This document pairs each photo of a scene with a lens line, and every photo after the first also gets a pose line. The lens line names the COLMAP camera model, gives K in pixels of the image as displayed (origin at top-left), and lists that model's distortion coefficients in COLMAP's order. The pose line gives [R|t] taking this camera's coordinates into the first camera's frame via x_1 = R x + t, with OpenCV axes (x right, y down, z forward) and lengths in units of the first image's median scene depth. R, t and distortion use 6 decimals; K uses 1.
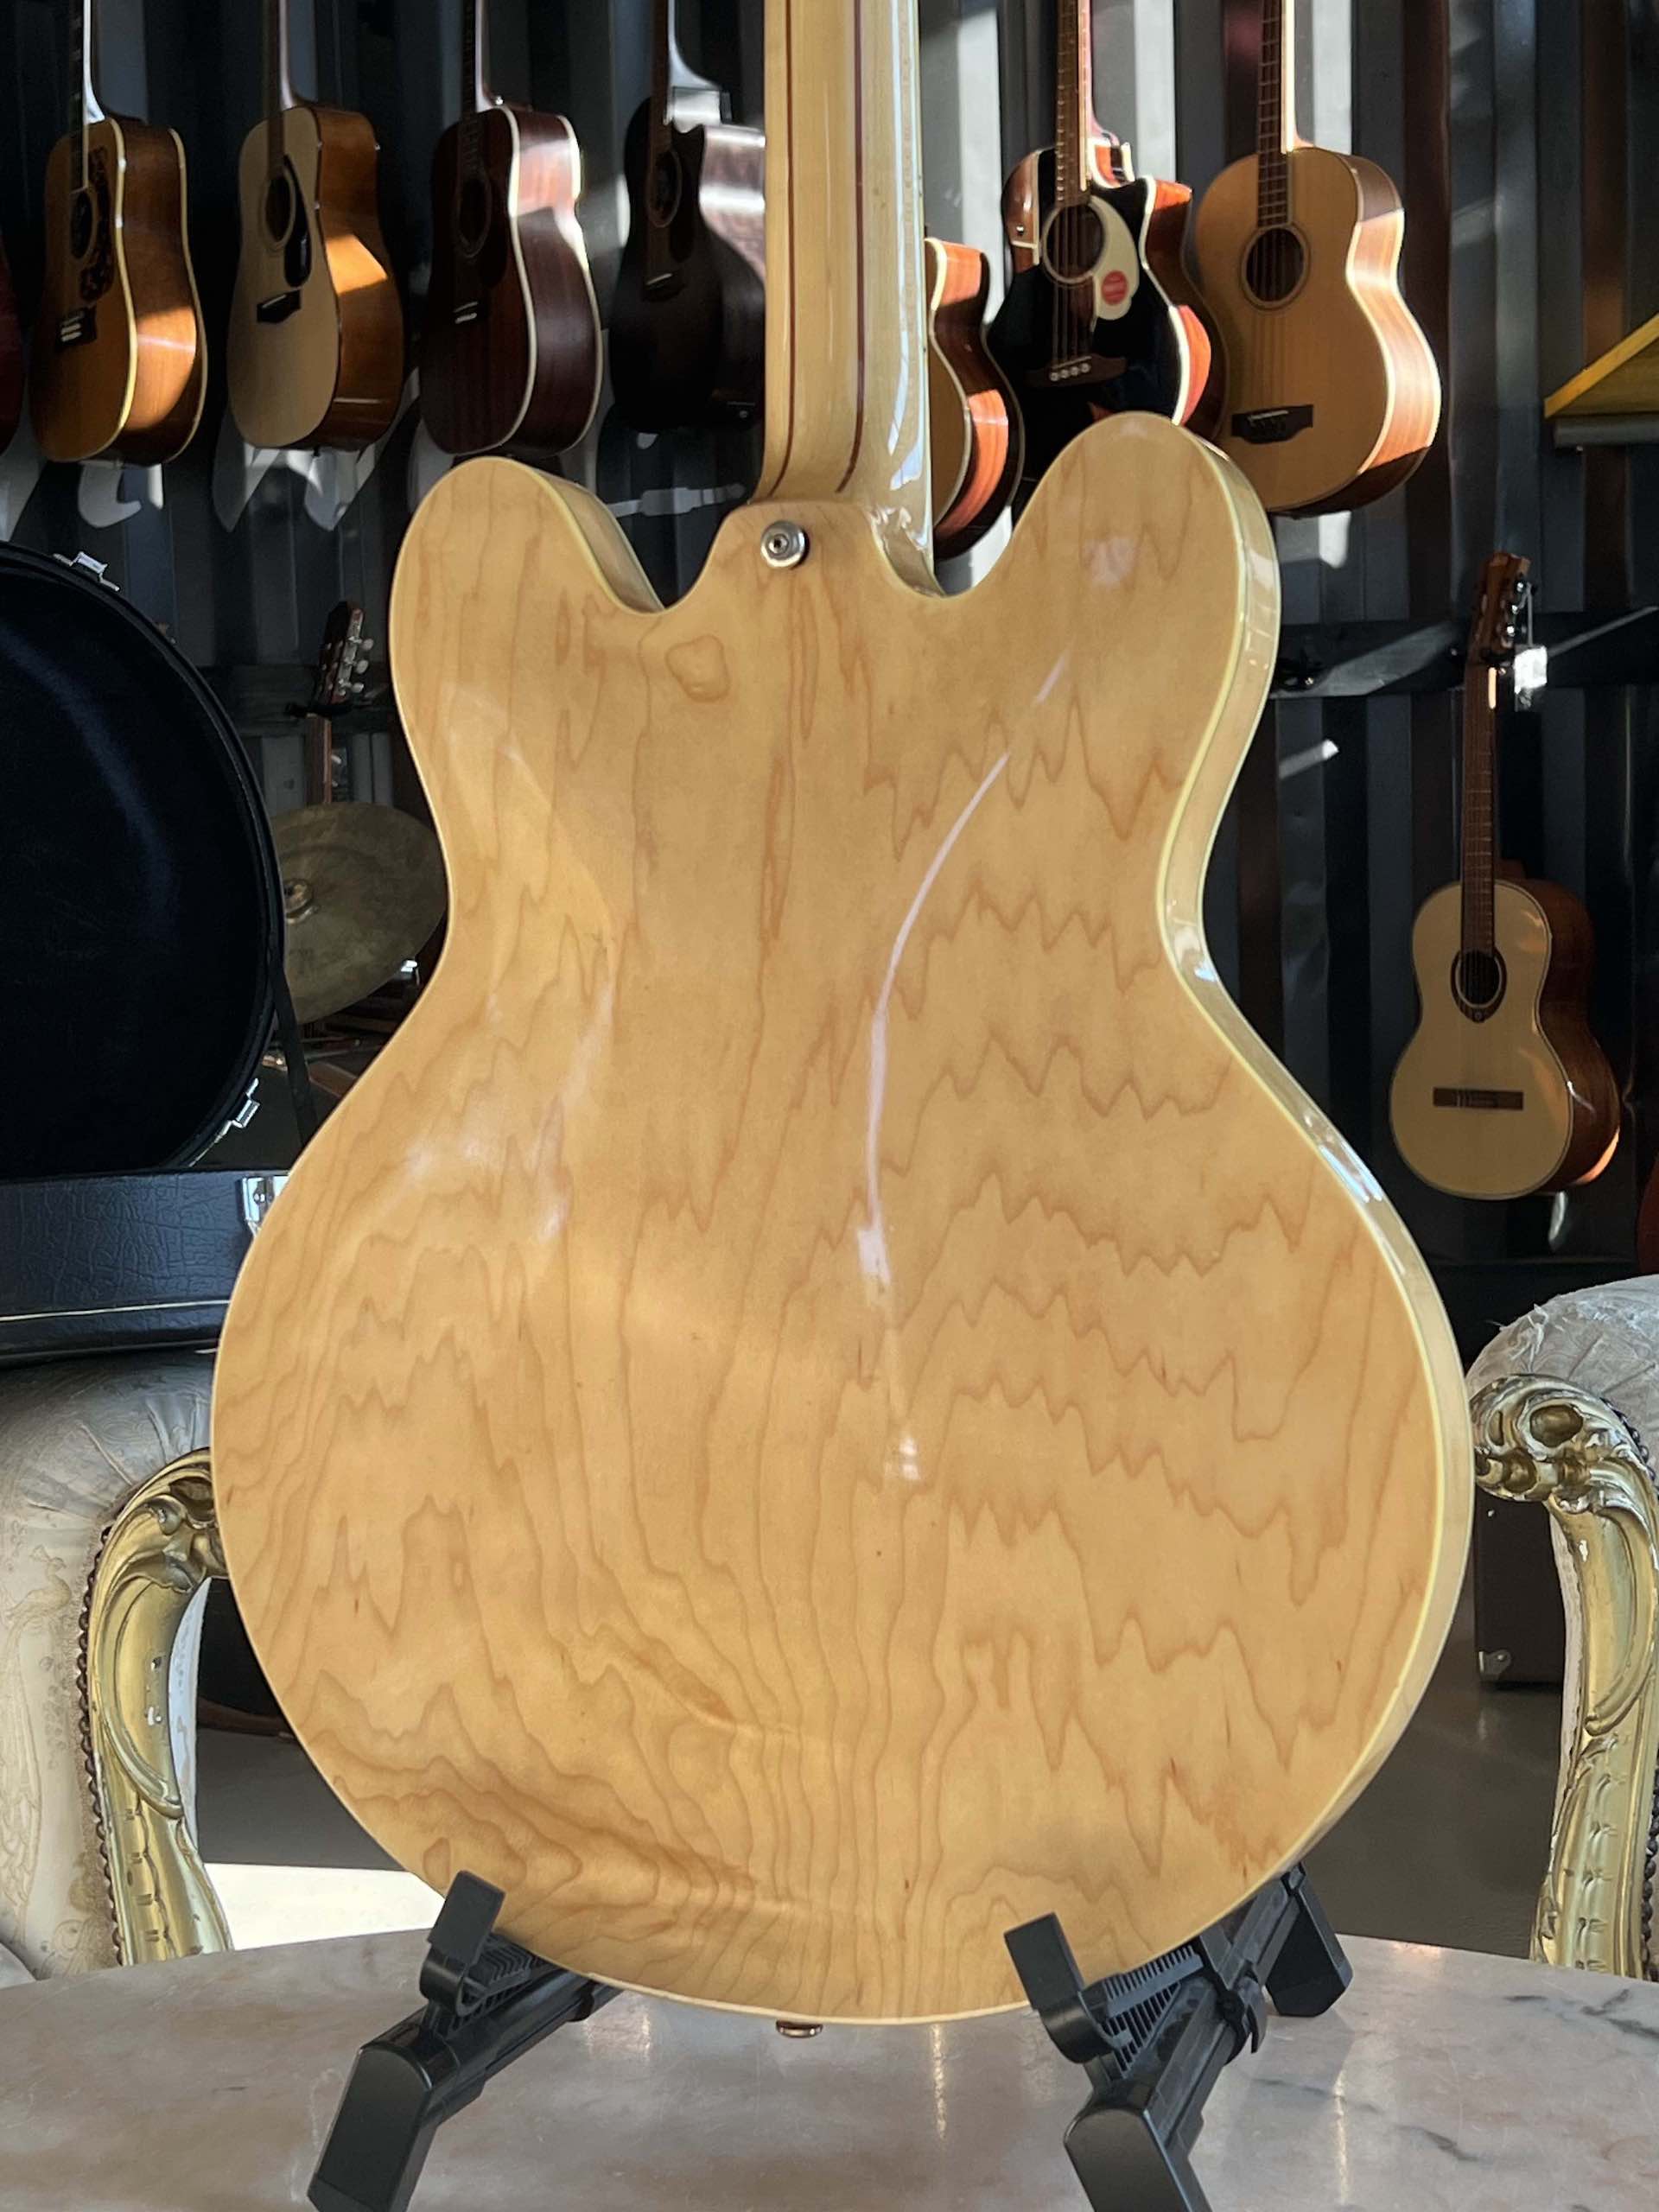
lens RADIAL K [[3640.3, 0, 829.5], [0, 3640.3, 1106.0], [0, 0, 1]] dist [0.251065, -1.142119]
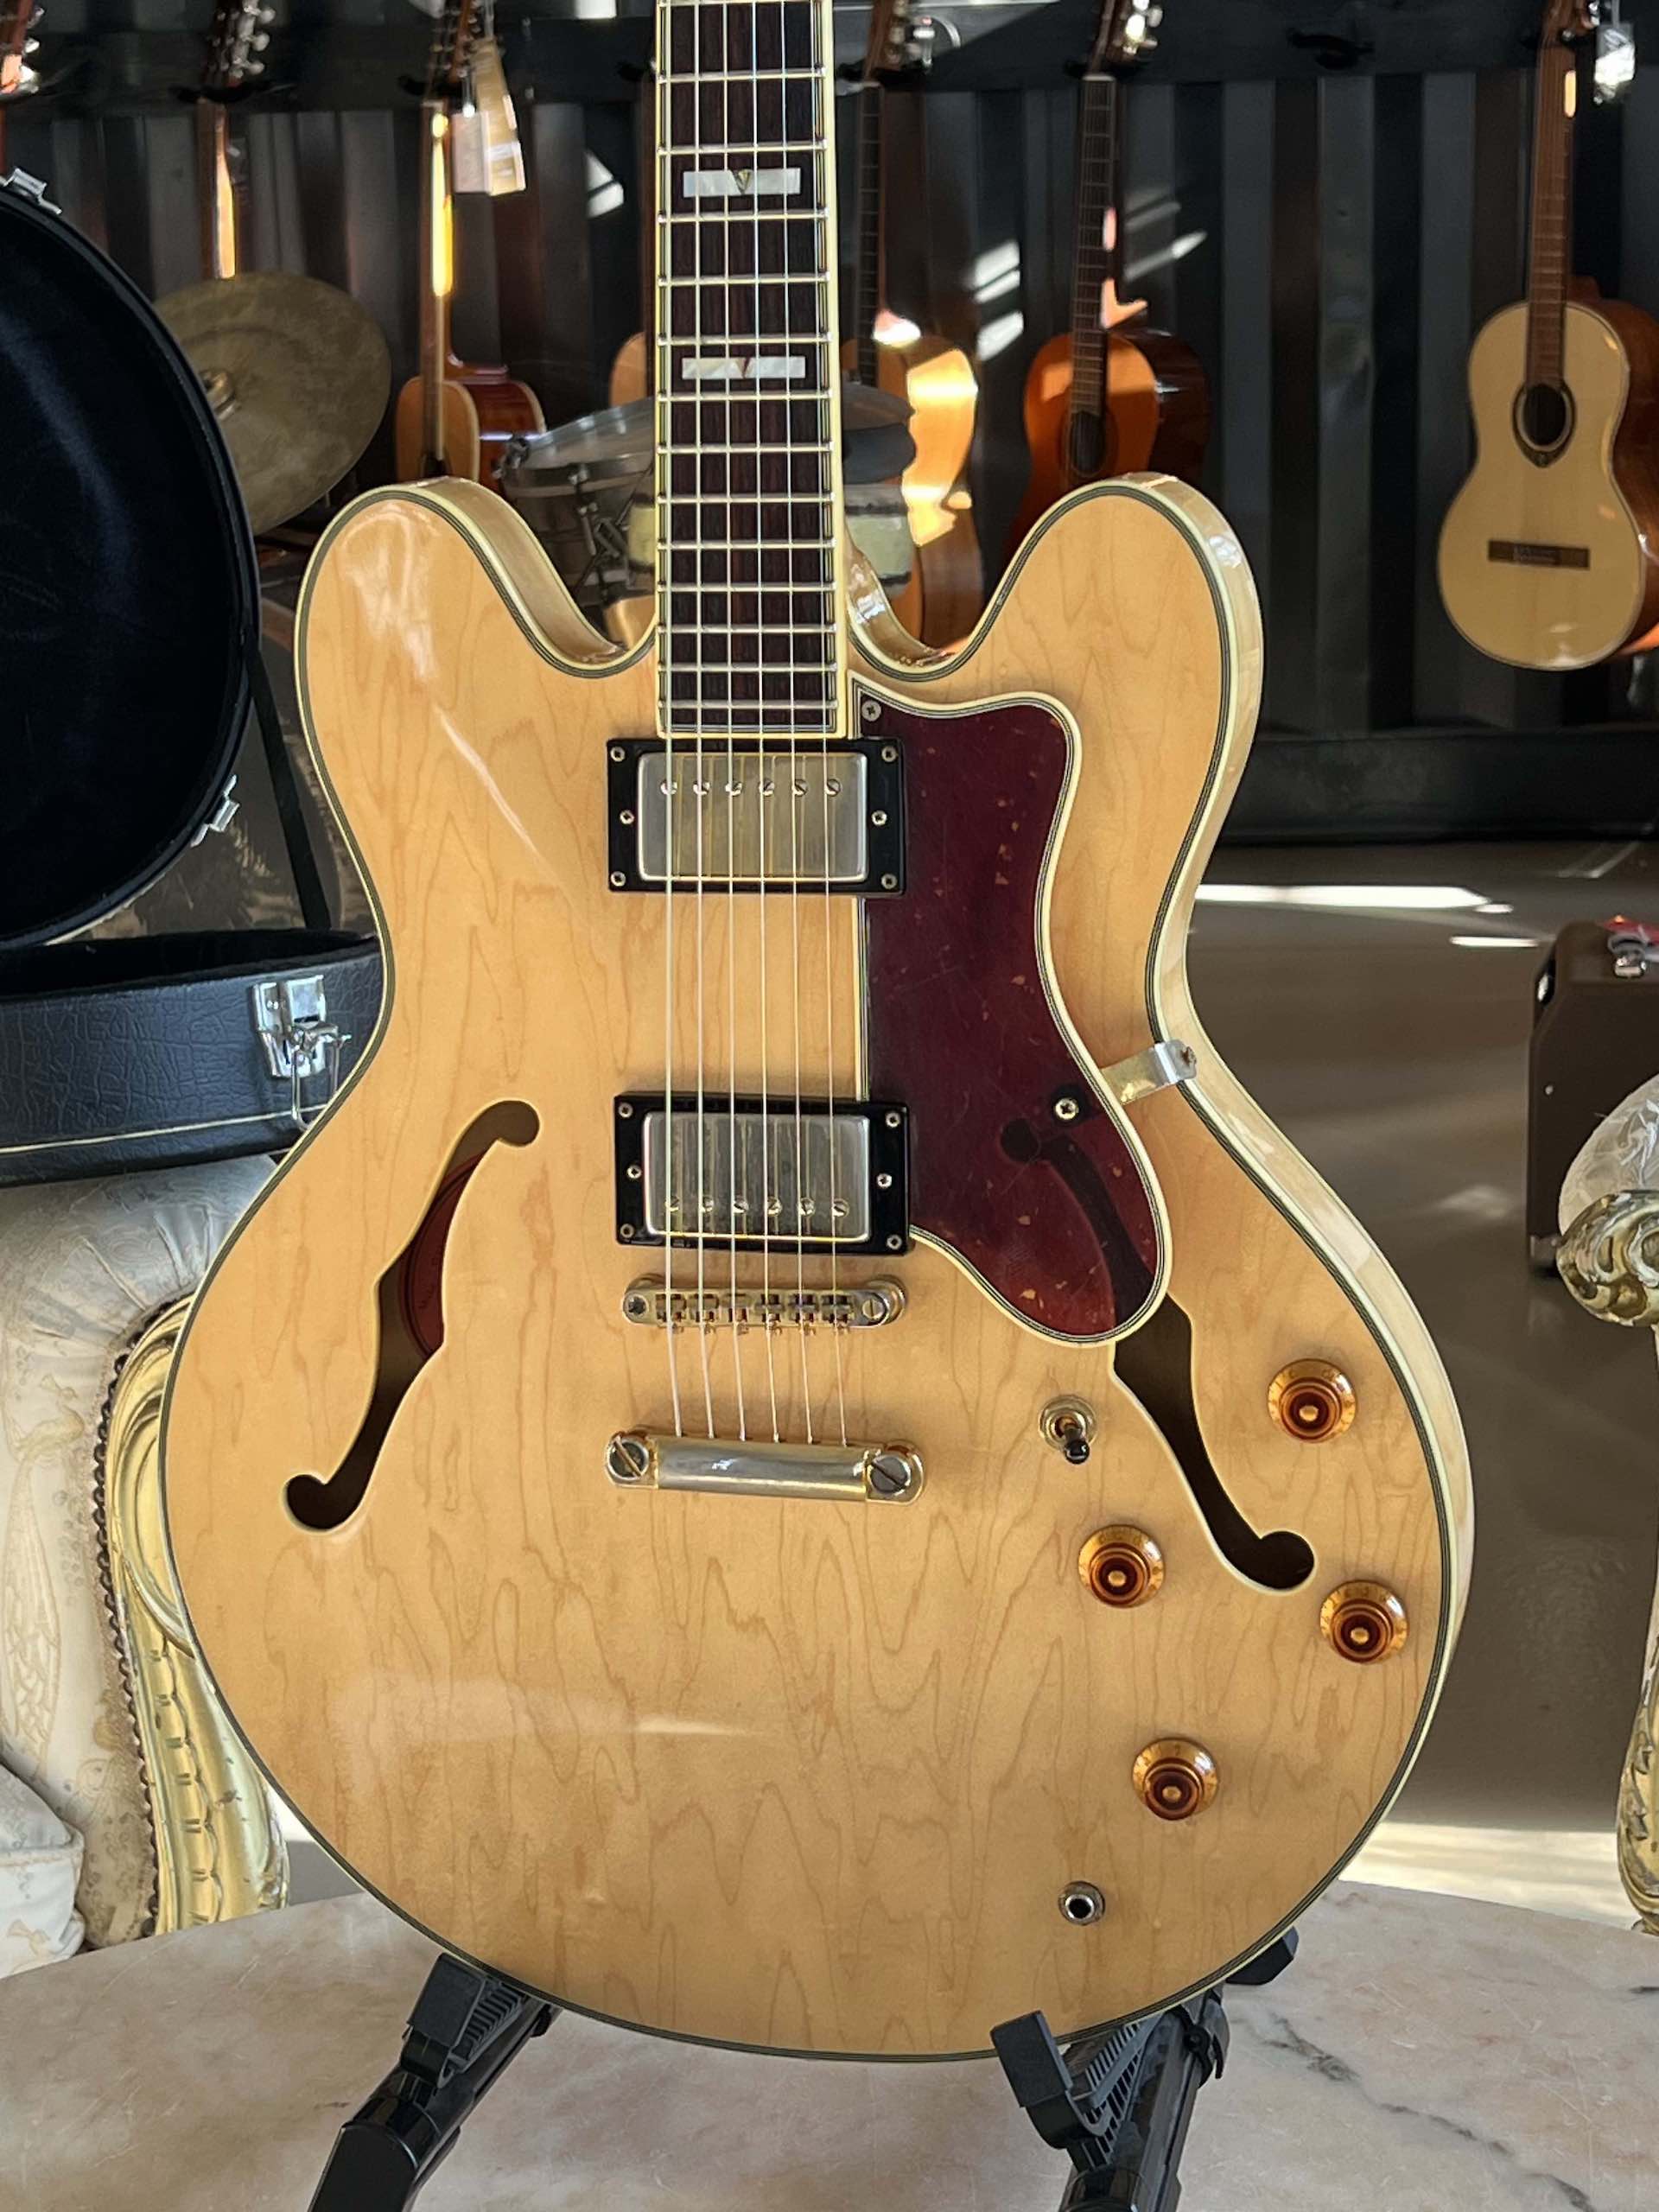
lens RADIAL K [[4137.9, 0, 829.5], [0, 4137.9, 1106.0], [0, 0, 1]] dist [0.120590, -0.025737]
pose [[0.999878, -0.002963, 0.015361, -0.032356], [0.000331, 0.985689, 0.168576, -0.127783], [-0.015641, -0.168551, 0.985569, -0.034835]]
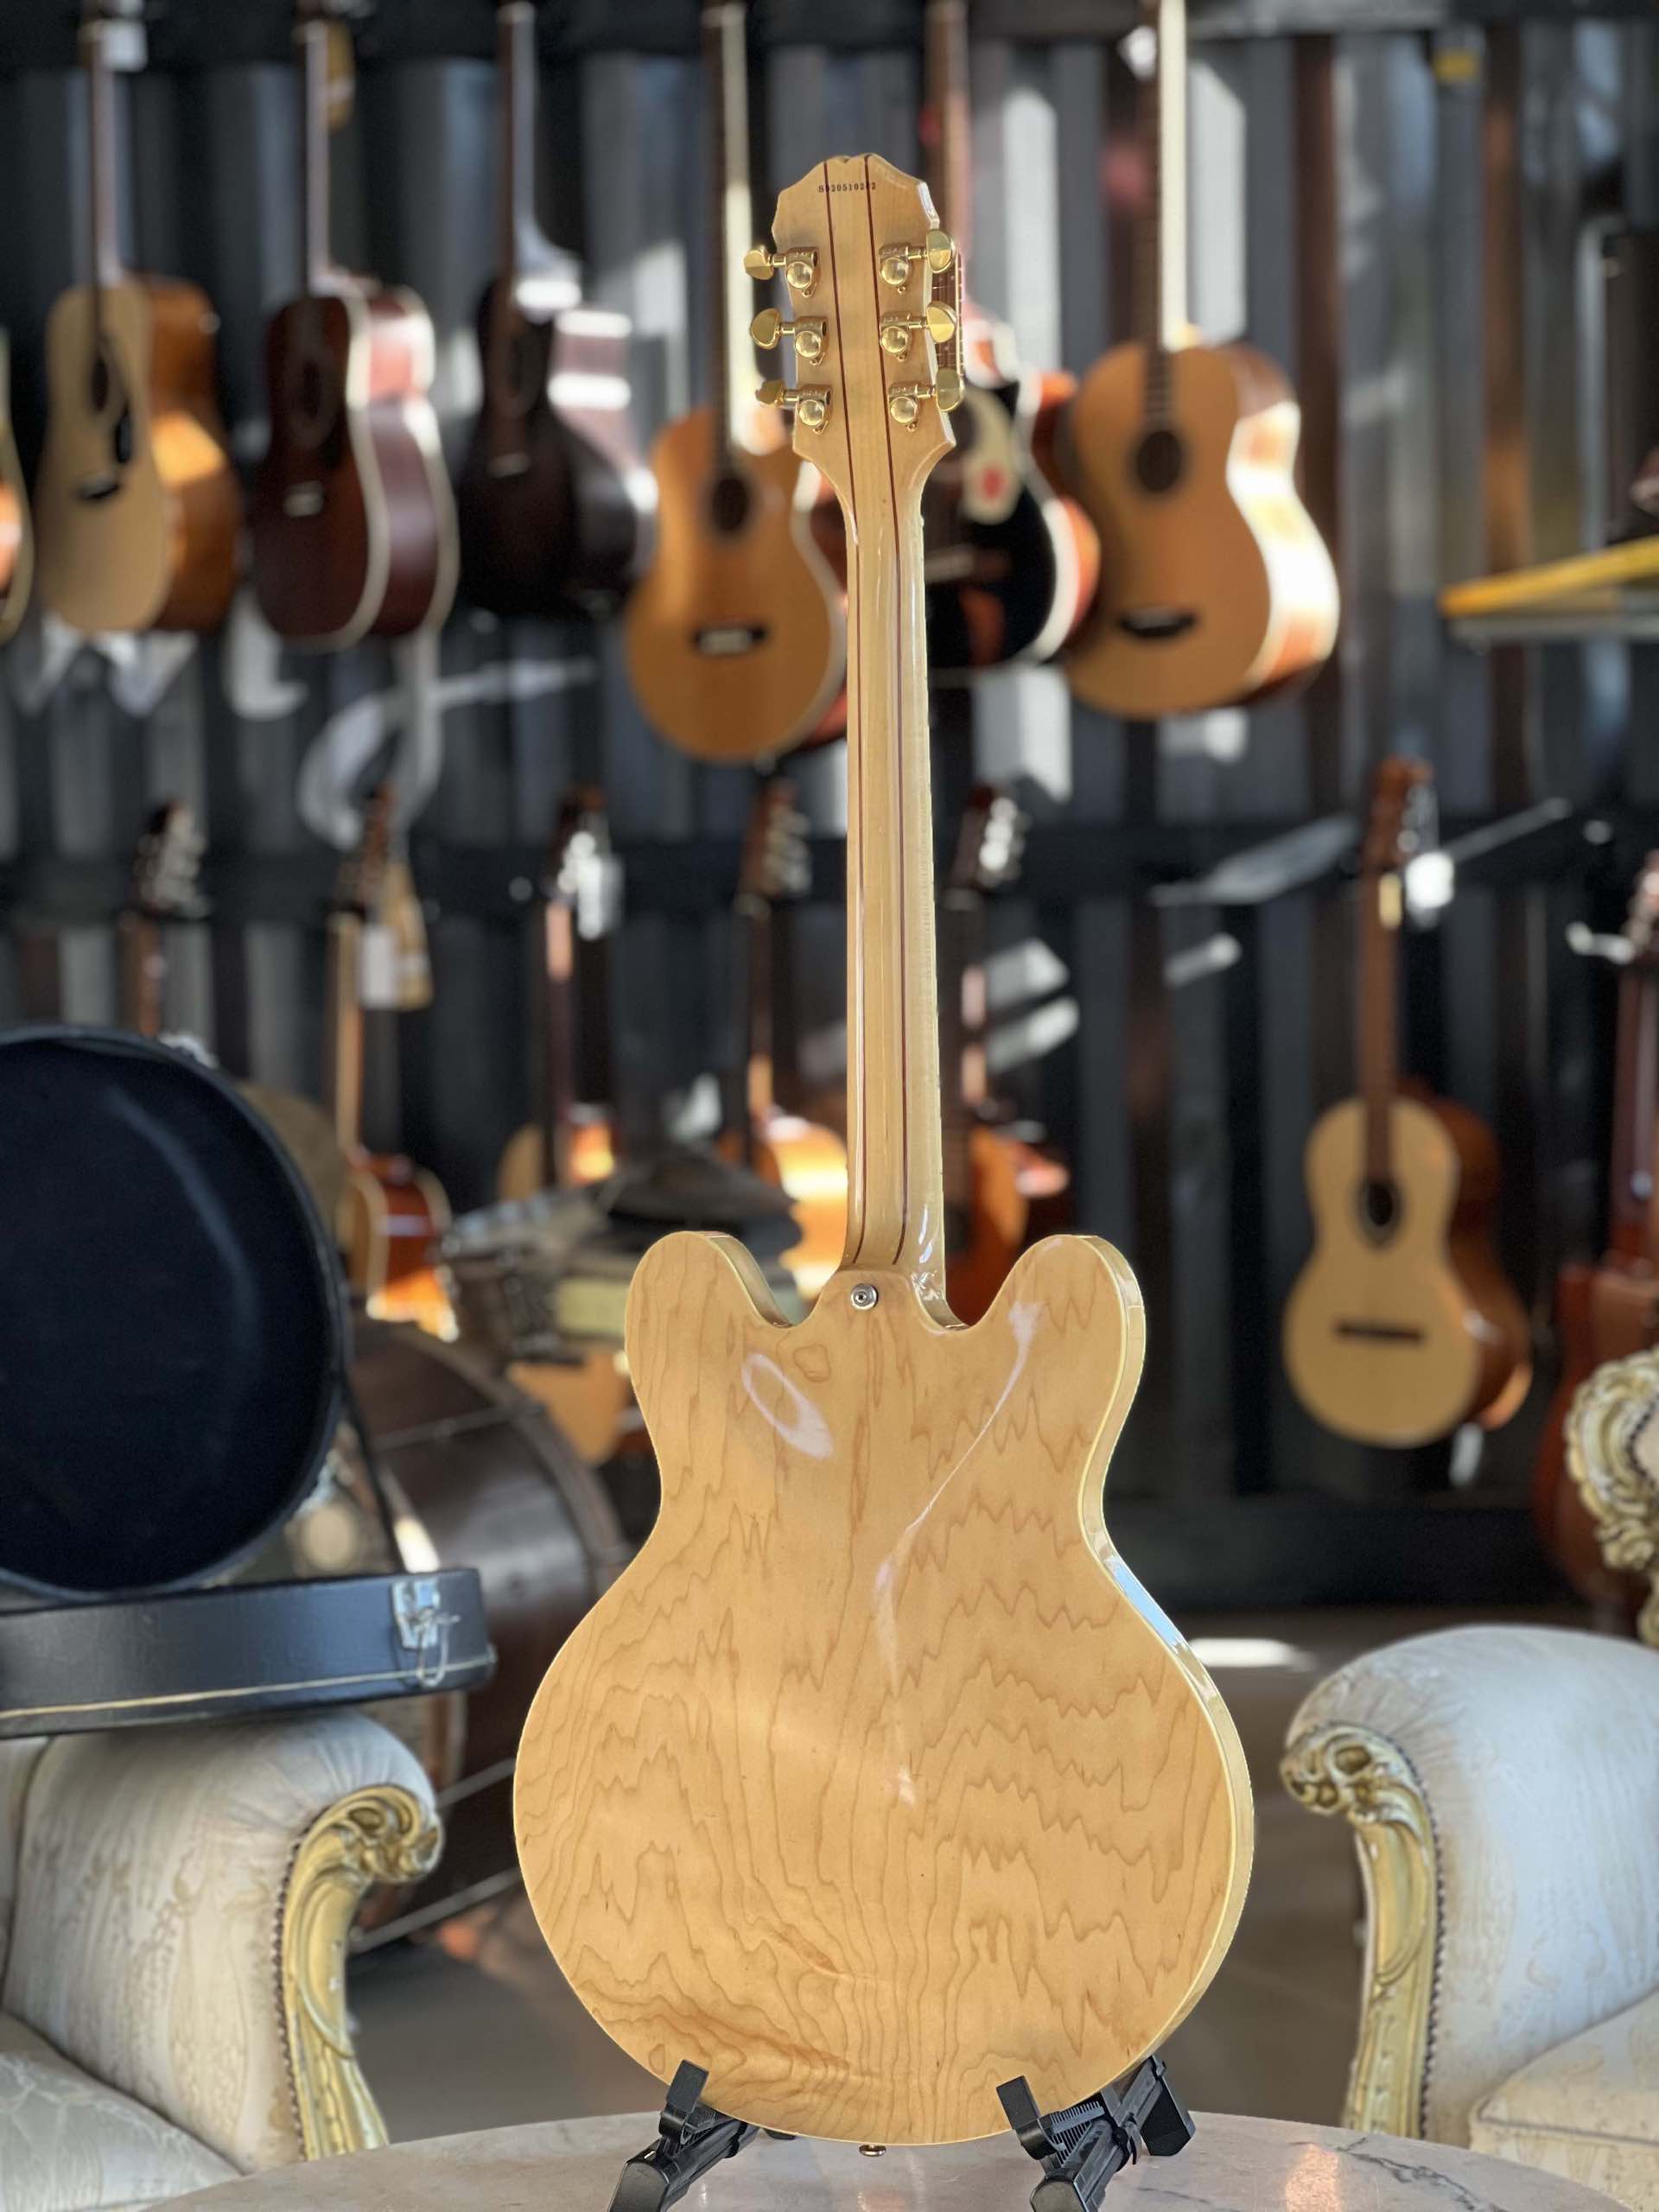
lens RADIAL K [[4959.4, 0, 829.5], [0, 4959.4, 1106.0], [0, 0, 1]] dist [0.193977, 0.820320]
pose [[0.998687, -0.001676, 0.051193, -0.094680], [0.002462, 0.999880, -0.015285, -0.130733], [-0.051162, 0.015391, 0.998572, -0.867109]]
